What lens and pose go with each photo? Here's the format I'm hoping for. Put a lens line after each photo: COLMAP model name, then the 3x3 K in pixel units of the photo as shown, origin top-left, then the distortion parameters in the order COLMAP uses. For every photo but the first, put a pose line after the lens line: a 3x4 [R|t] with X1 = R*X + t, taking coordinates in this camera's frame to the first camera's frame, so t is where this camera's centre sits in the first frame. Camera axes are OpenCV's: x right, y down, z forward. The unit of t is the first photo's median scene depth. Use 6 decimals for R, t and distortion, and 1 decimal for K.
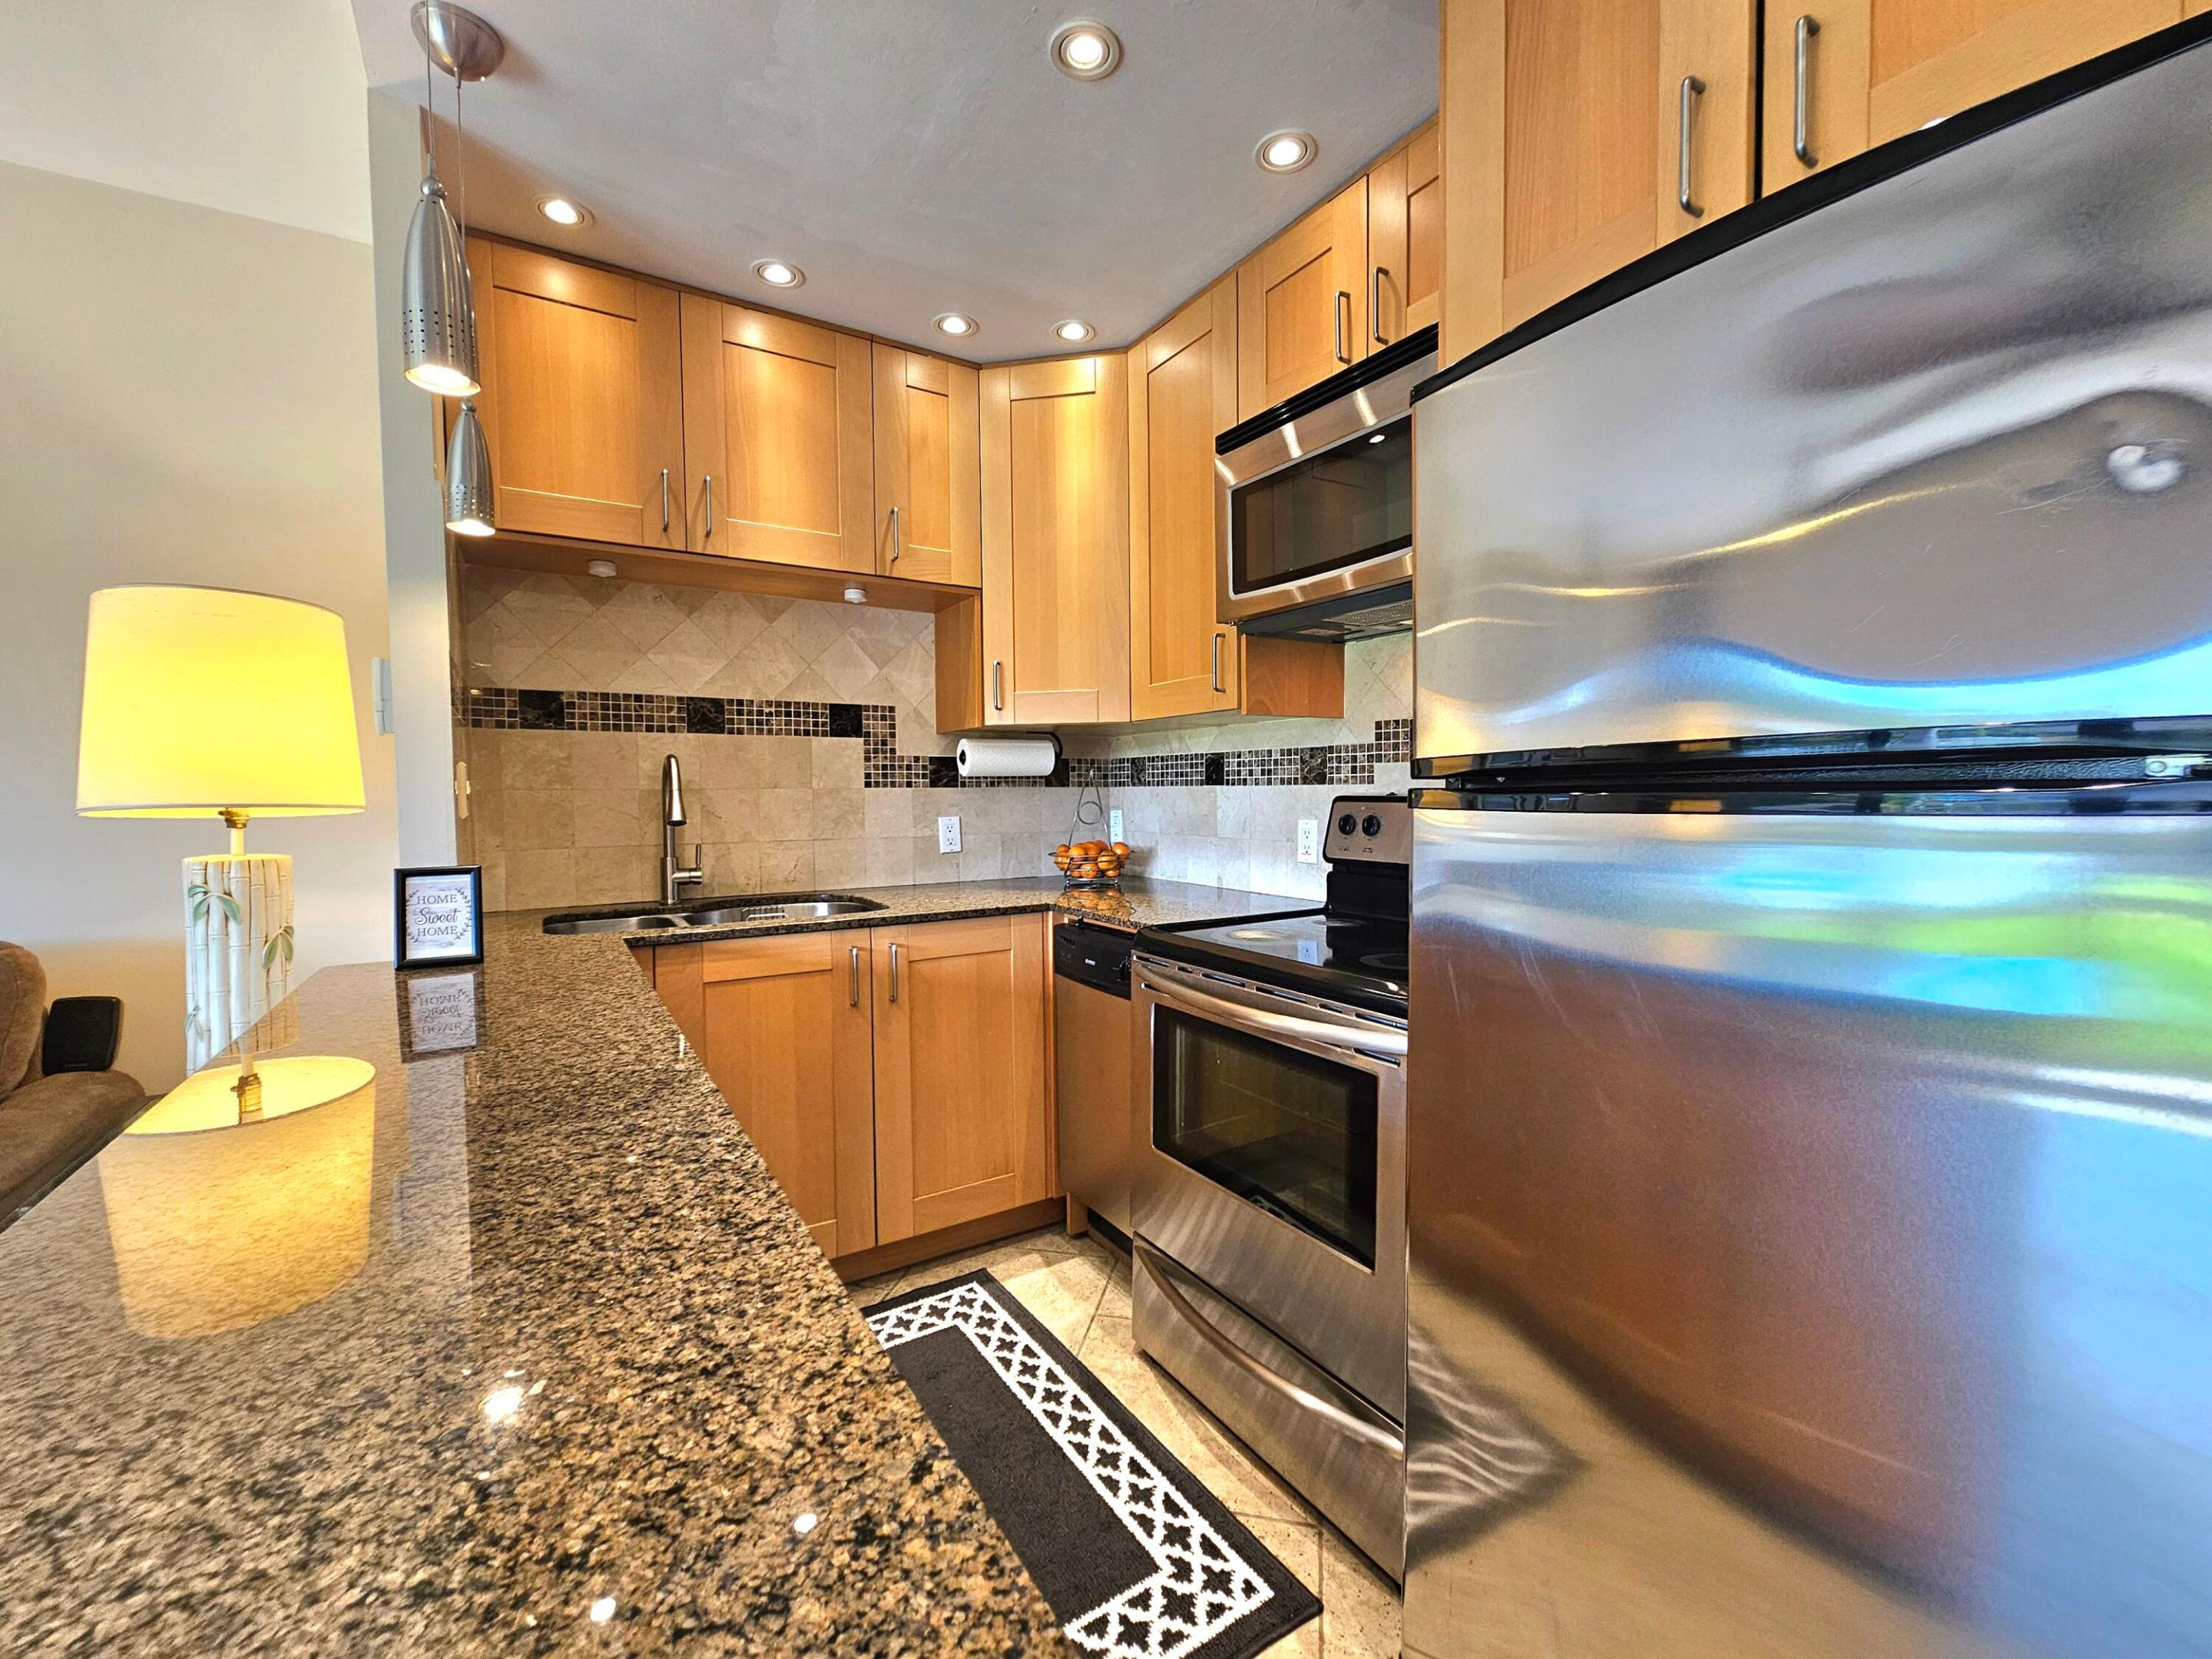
lens RADIAL K [[901.9, 0, 1112.7], [0, 901.9, 826.3], [0, 0, 1]] dist [-0.001602, 0.000857]
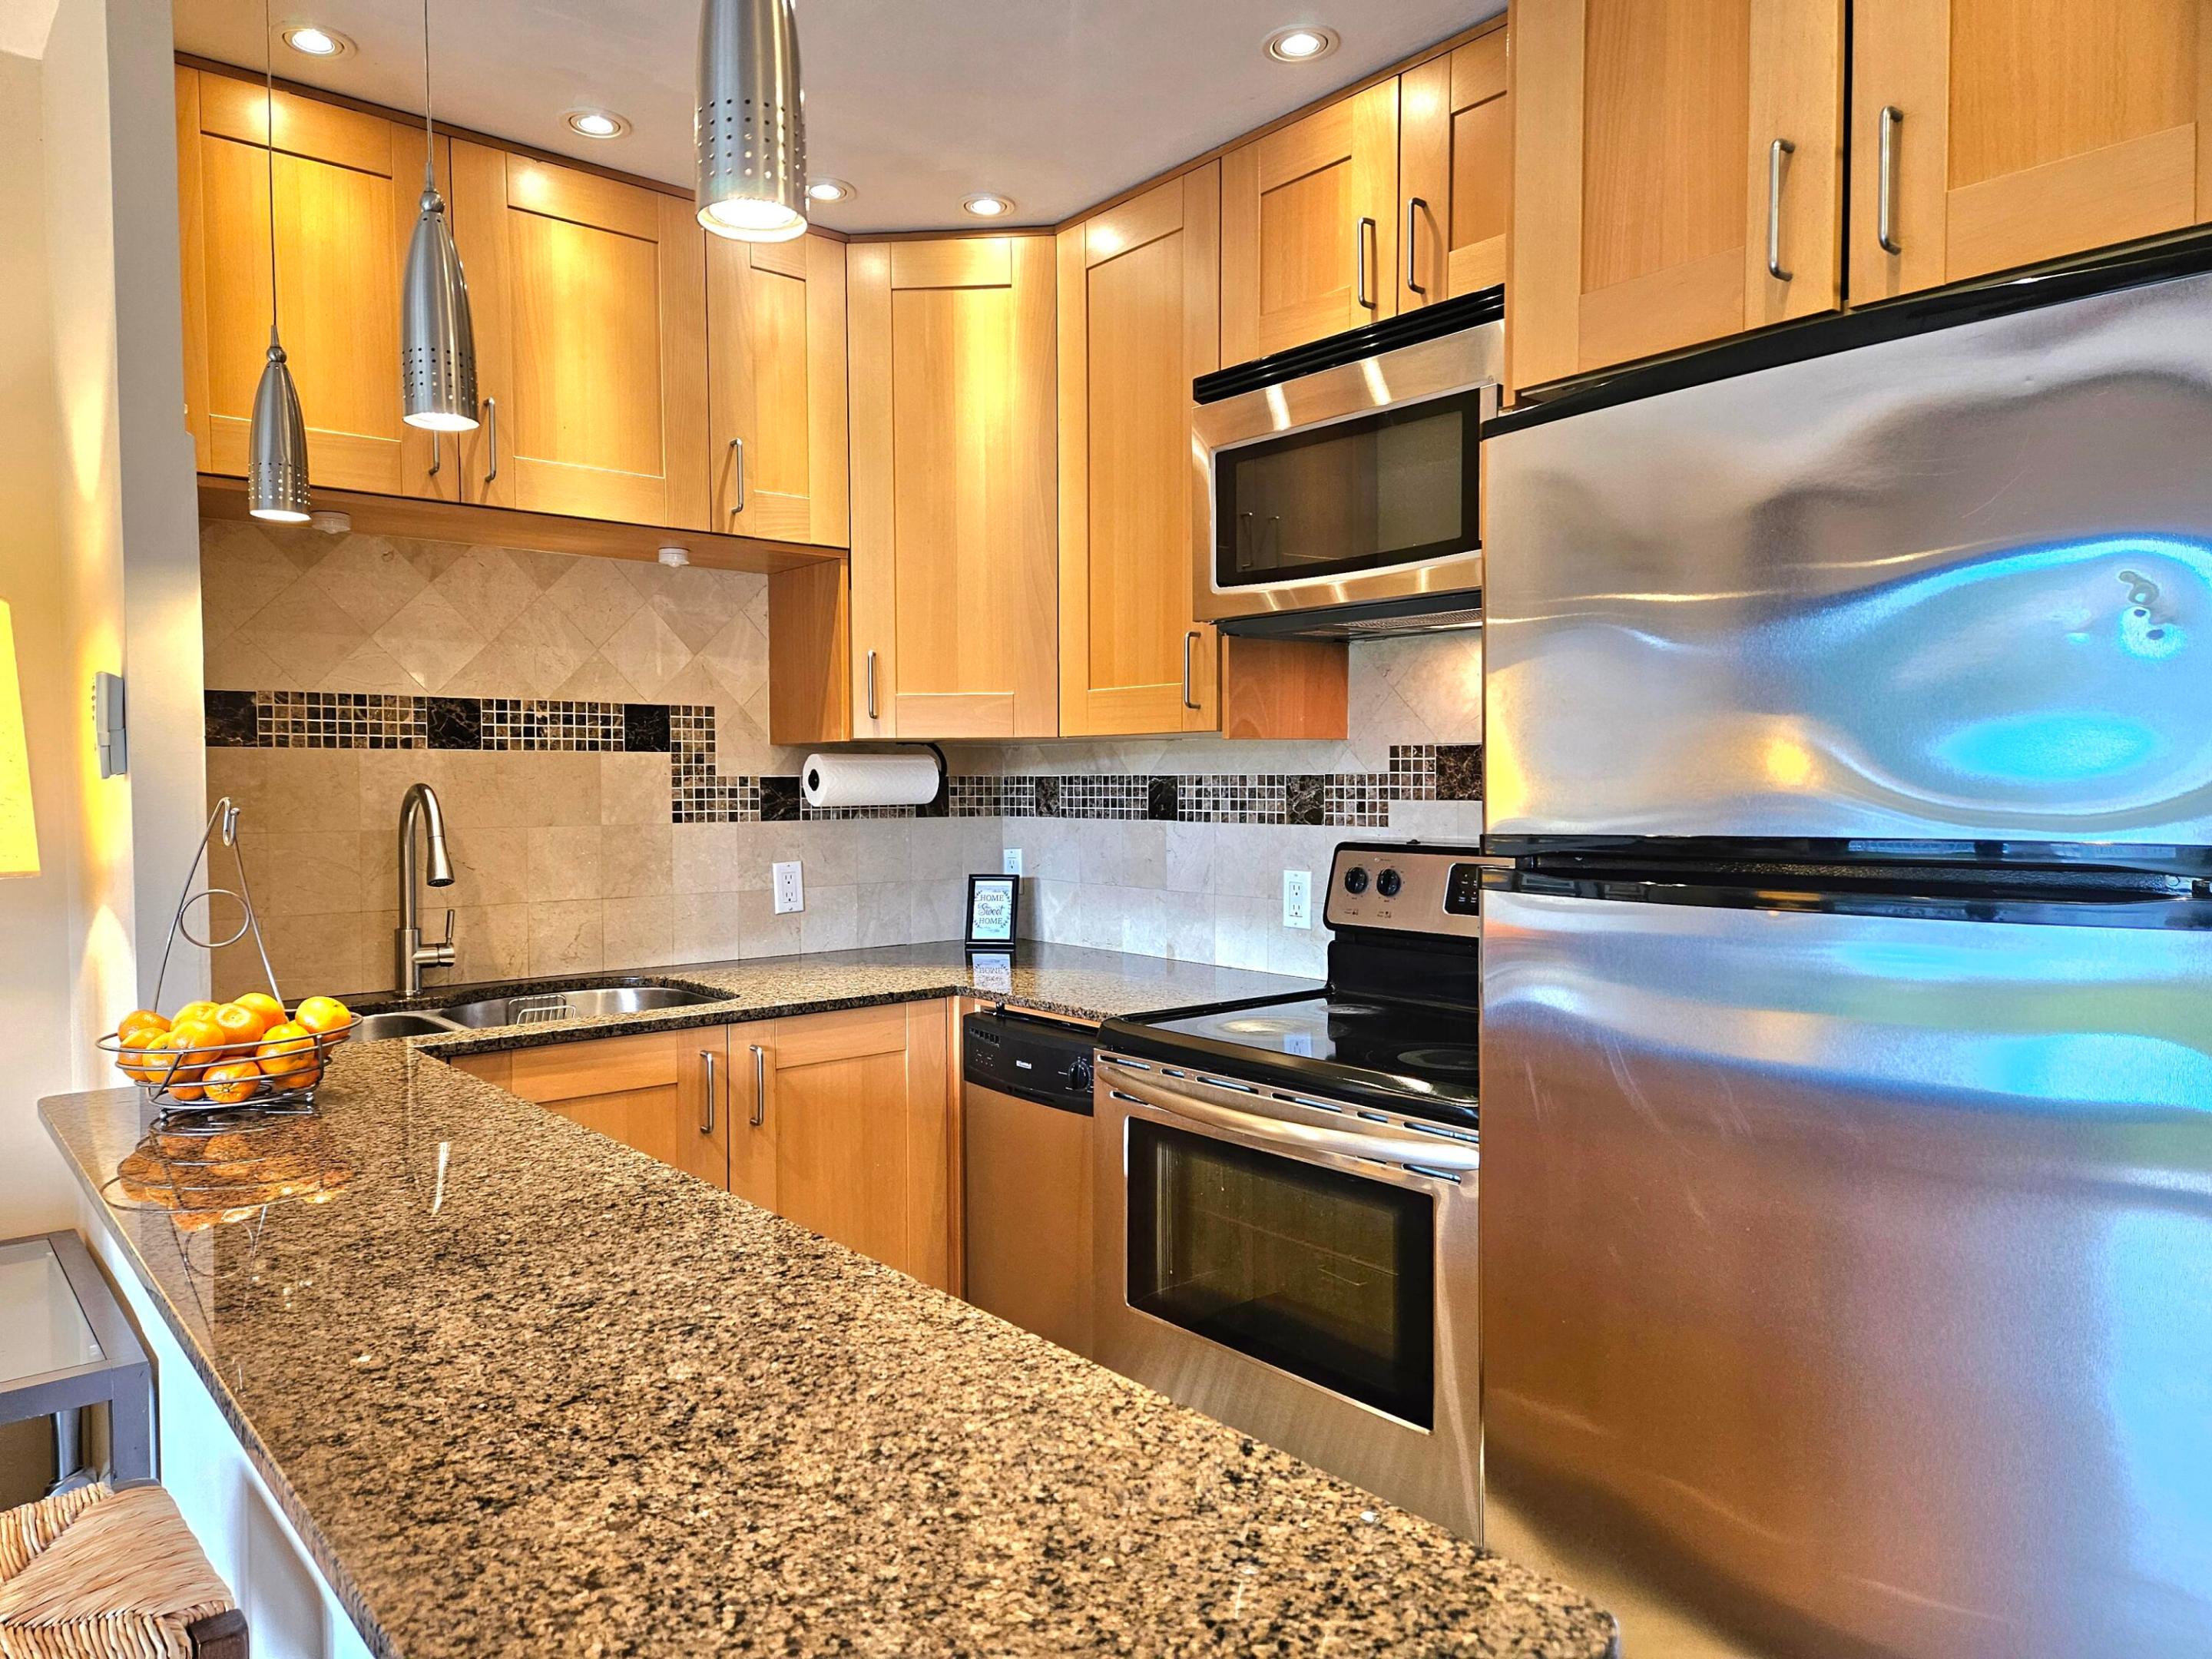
lens RADIAL K [[1459.7, 0, 1058.4], [0, 1459.7, 825.8], [0, 0, 1]] dist [0.072208, -0.057023]
pose [[0.993495, -0.000137, 0.113873, -0.129037], [0.001230, 0.999954, -0.009522, -0.035549], [-0.113867, 0.009600, 0.993450, -0.205023]]
